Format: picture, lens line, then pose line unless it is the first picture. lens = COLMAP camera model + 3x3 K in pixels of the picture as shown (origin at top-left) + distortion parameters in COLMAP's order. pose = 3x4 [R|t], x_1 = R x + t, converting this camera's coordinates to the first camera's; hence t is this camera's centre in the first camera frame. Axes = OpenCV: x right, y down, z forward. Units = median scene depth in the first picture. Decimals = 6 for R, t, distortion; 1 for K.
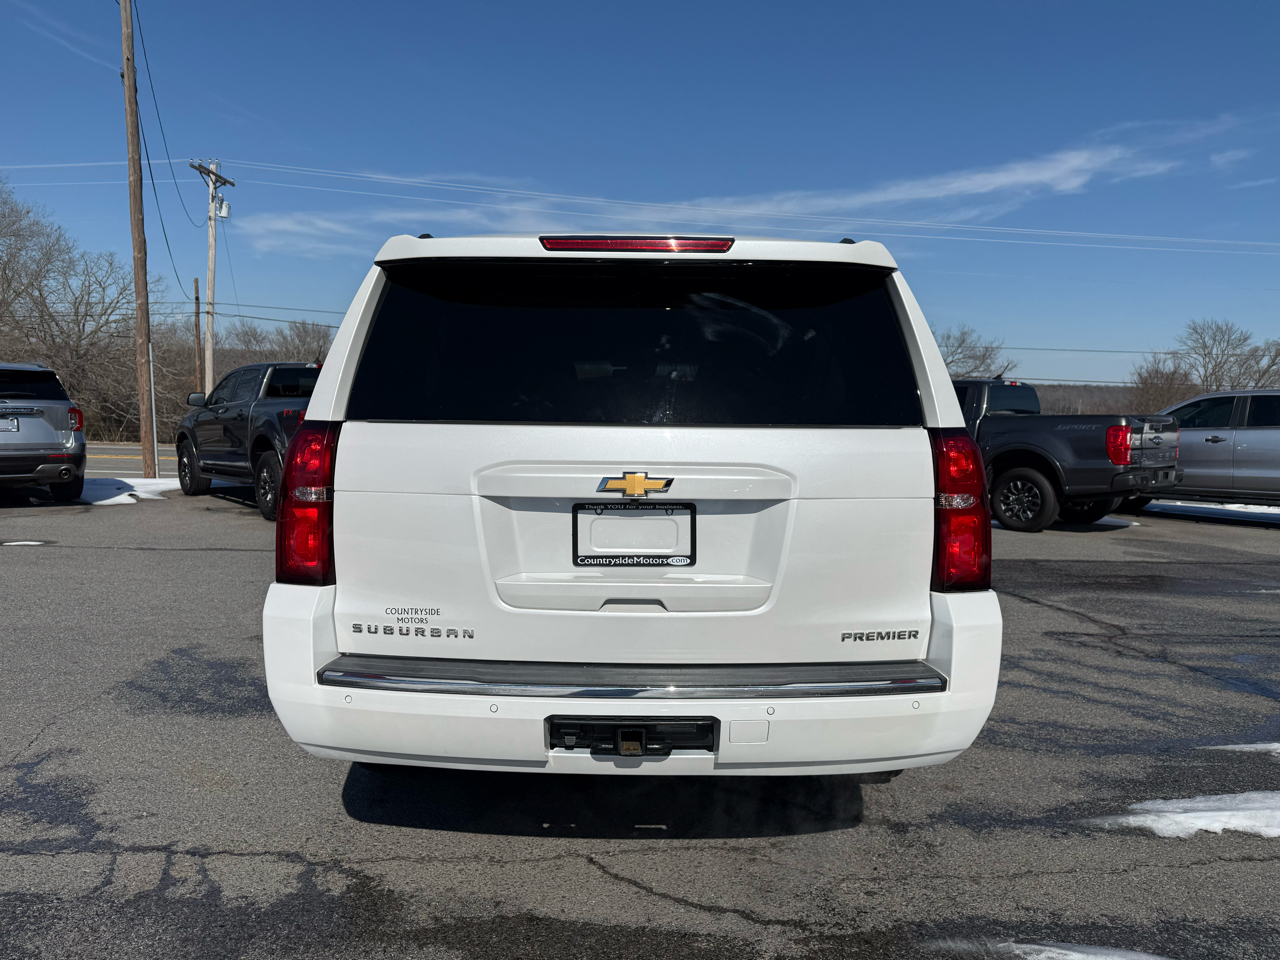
lens RADIAL K [[901.8, 0, 635.4], [0, 901.8, 476.9], [0, 0, 1]] dist [0.048153, -0.059846]
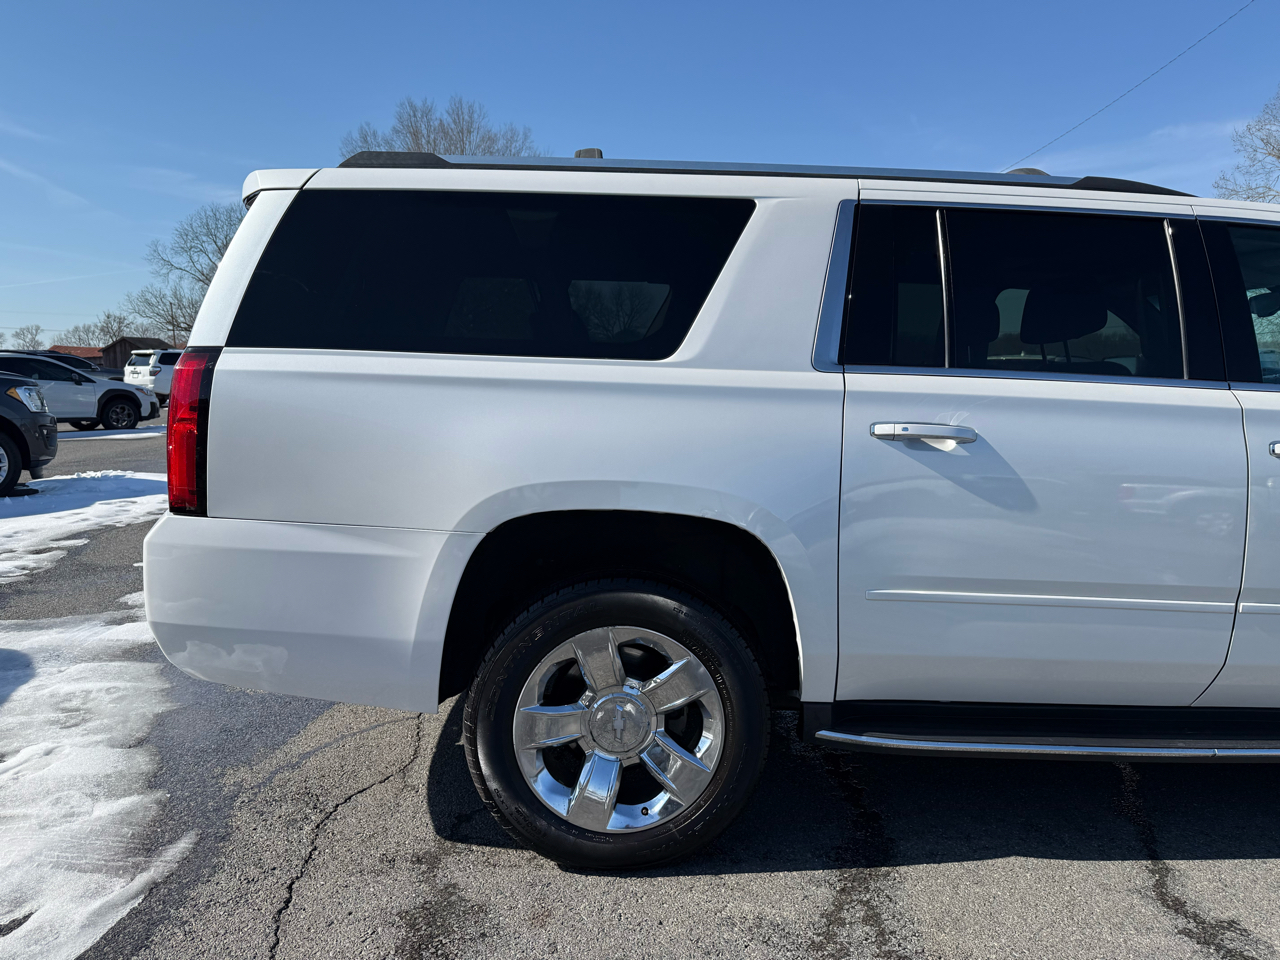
lens RADIAL K [[901.8, 0, 640.8], [0, 901.8, 487.0], [0, 0, 1]] dist [0.048153, -0.059846]
pose [[0.045277, 0.100425, -0.993914, 1.322167], [-0.094835, 0.990873, 0.095798, -0.041564], [0.994463, 0.089921, 0.054388, 1.388183]]
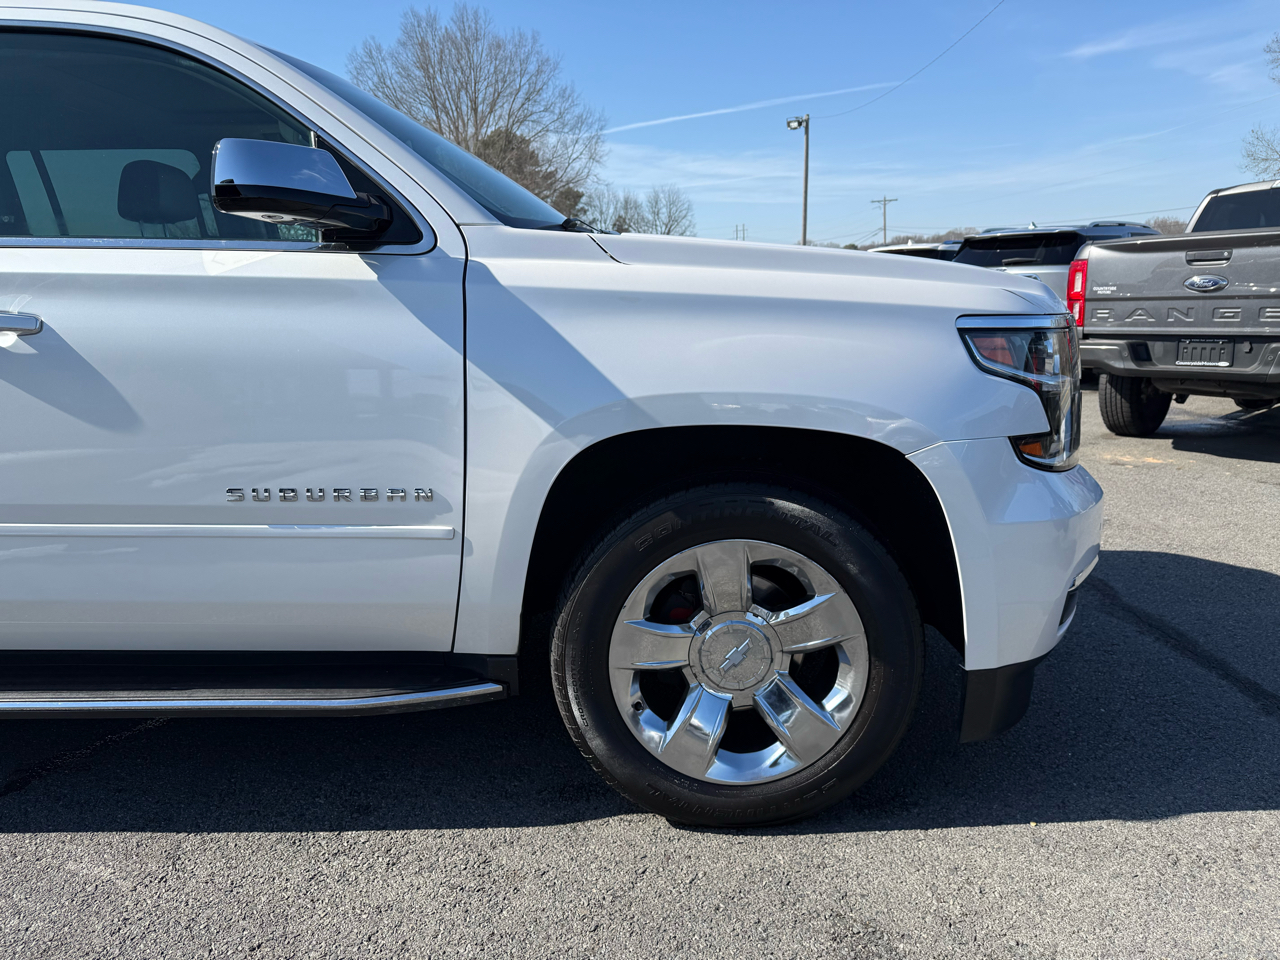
lens RADIAL K [[901.8, 0, 640.3], [0, 901.8, 472.0], [0, 0, 1]] dist [0.048153, -0.059846]
pose [[-0.025884, 0.176976, -0.983875, 1.126876], [-0.055945, 0.982406, 0.178184, -0.097998], [0.998098, 0.059655, -0.015527, 2.710113]]
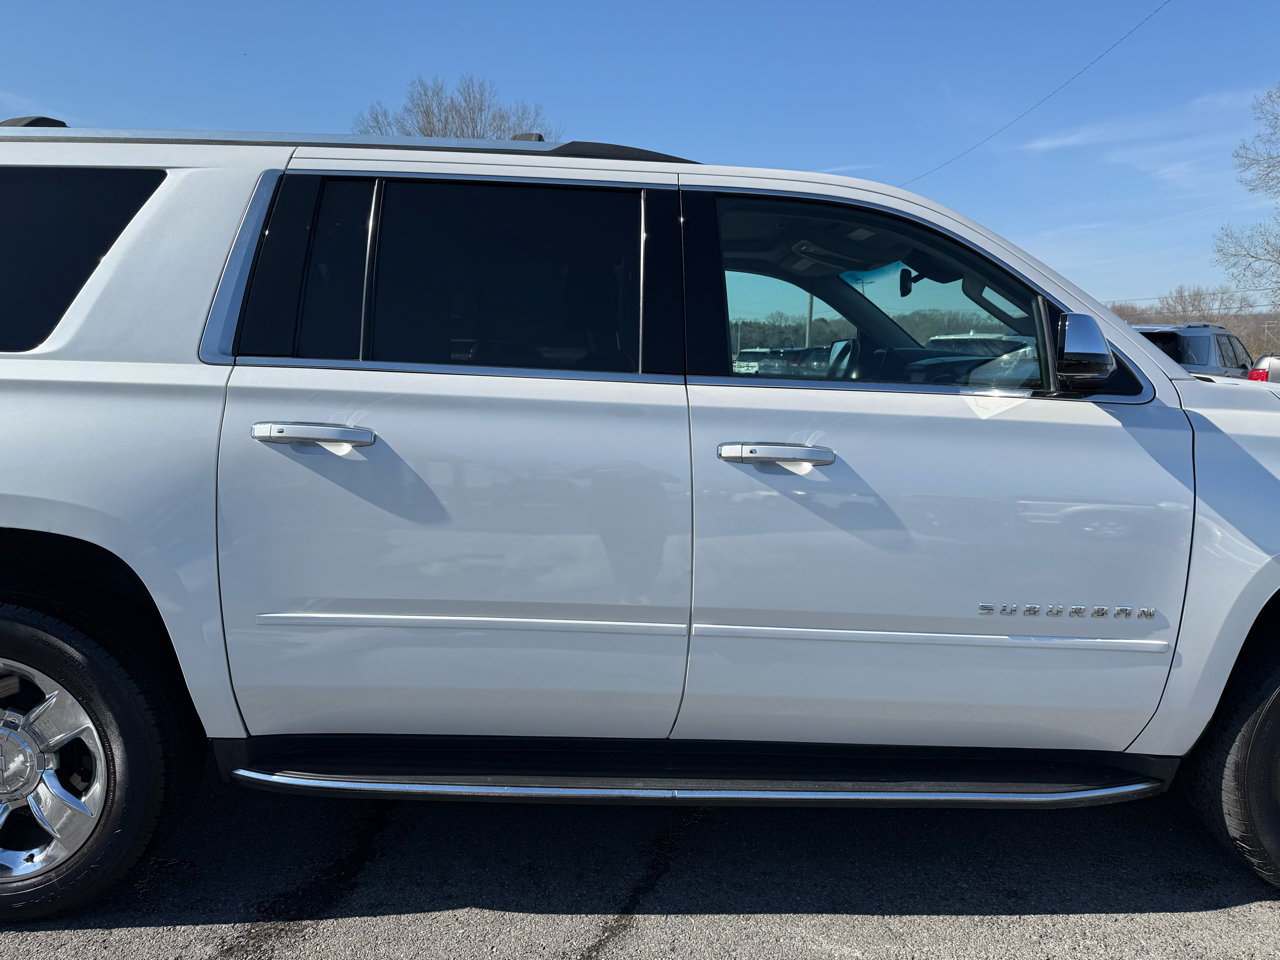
lens RADIAL K [[901.8, 0, 649.8], [0, 901.8, 477.5], [0, 0, 1]] dist [0.048153, -0.059846]
pose [[0.018113, 0.113714, -0.993348, 1.226672], [-0.089791, 0.989682, 0.111657, -0.116082], [0.995796, 0.087171, 0.028137, 2.010661]]
